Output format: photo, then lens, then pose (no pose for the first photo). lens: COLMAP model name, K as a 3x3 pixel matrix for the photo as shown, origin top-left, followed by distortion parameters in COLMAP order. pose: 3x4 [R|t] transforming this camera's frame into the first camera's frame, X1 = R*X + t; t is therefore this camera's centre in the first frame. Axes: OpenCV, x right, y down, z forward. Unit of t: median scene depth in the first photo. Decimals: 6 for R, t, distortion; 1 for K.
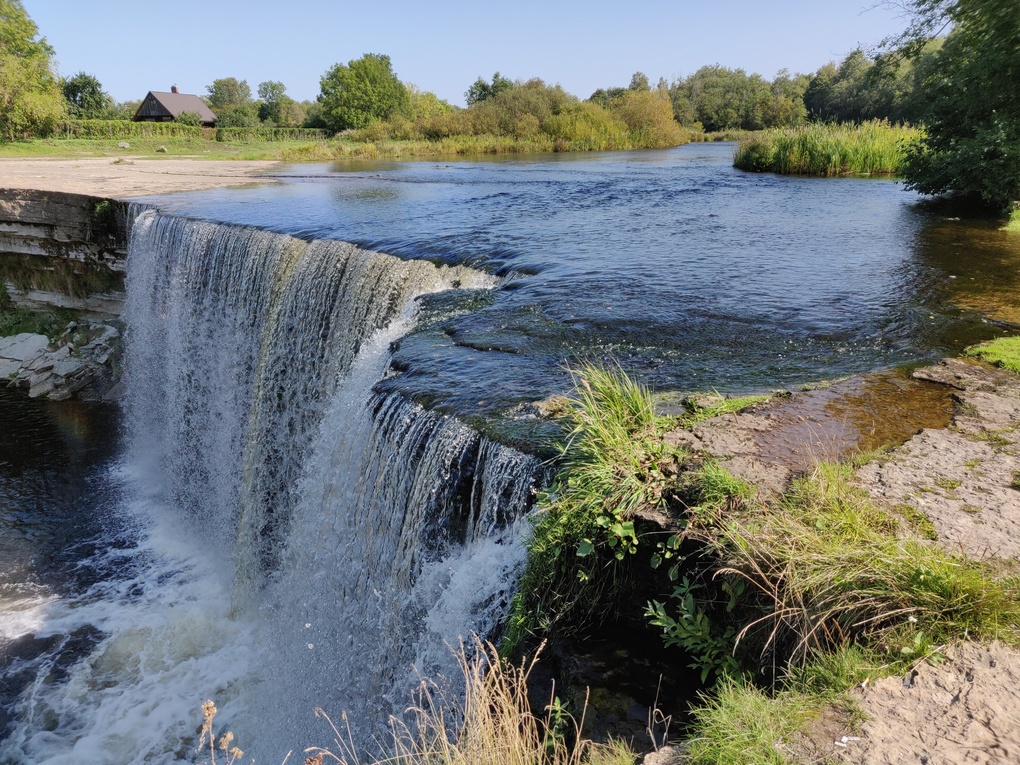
lens RADIAL K [[790.2, 0, 492.5], [0, 790.2, 382.4], [0, 0, 1]] dist [-0.003201, 0.066833]
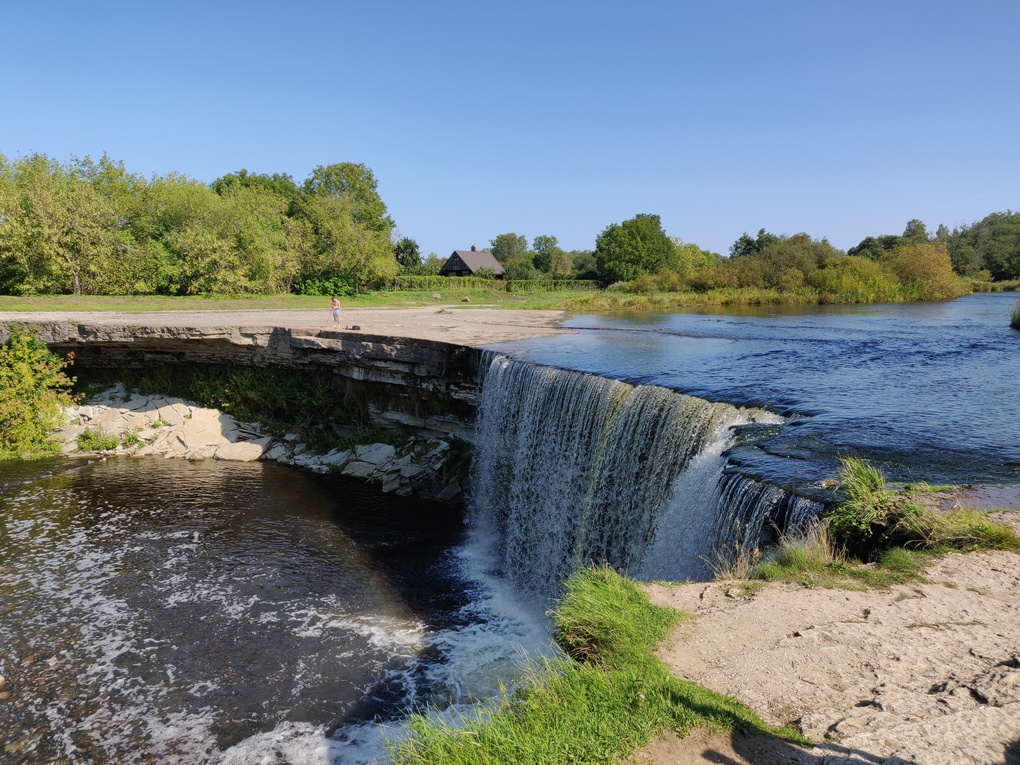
lens RADIAL K [[790.2, 0, 507.8], [0, 790.2, 390.8], [0, 0, 1]] dist [-0.003201, 0.066833]
pose [[0.956711, 0.044342, -0.287641, -0.022691], [-0.090551, 0.984623, -0.149394, 0.029754], [0.276594, 0.168973, 0.946015, -0.189925]]
